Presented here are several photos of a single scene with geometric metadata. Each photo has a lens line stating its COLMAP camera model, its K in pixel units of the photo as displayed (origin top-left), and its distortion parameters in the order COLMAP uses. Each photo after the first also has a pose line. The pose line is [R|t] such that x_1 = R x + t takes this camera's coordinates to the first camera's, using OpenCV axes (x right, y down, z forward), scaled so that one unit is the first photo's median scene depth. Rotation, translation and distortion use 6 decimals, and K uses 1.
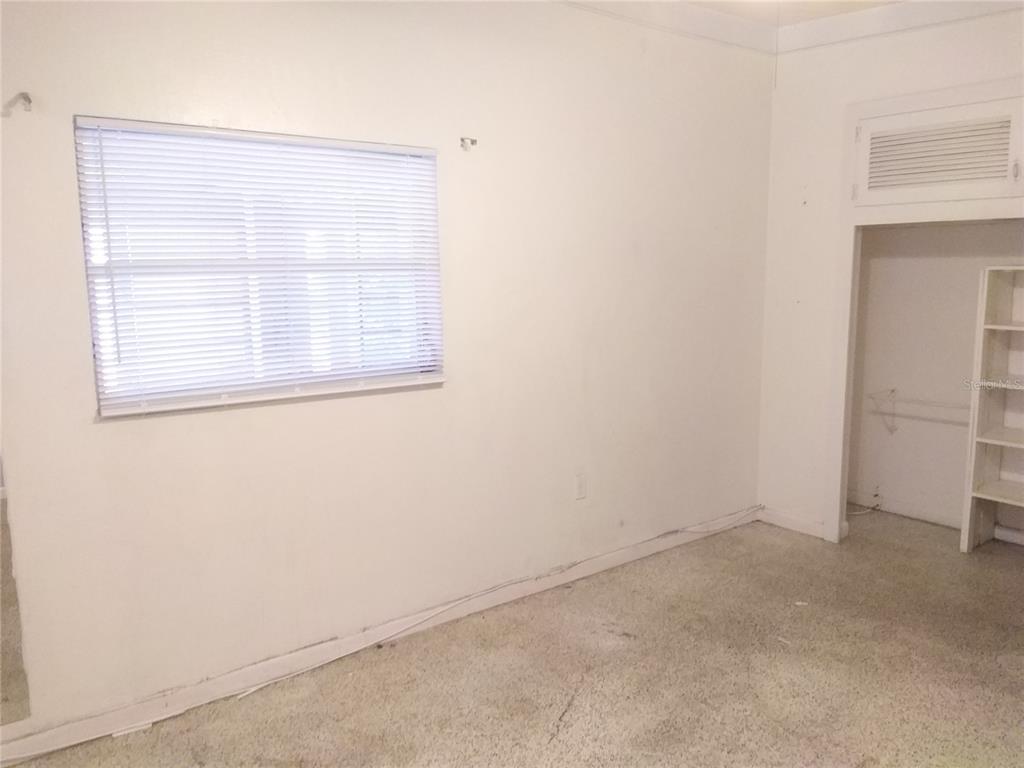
lens RADIAL K [[791.8, 0, 517.3], [0, 791.8, 384.7], [0, 0, 1]] dist [0.076716, -0.105113]
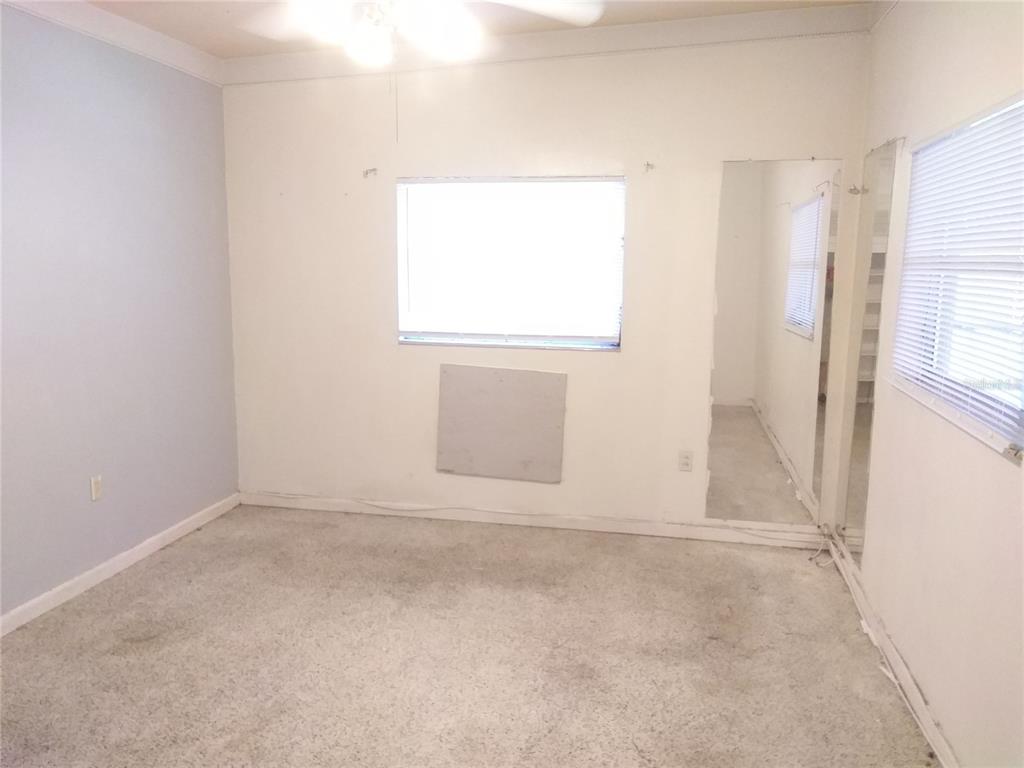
lens RADIAL K [[791.8, 0, 517.3], [0, 791.8, 384.7], [0, 0, 1]] dist [0.076716, -0.105113]
pose [[-0.757658, 0.100763, -0.644827, 0.499092], [-0.098465, 0.959053, 0.265560, -0.153939], [0.645182, 0.264697, -0.716712, 1.005180]]
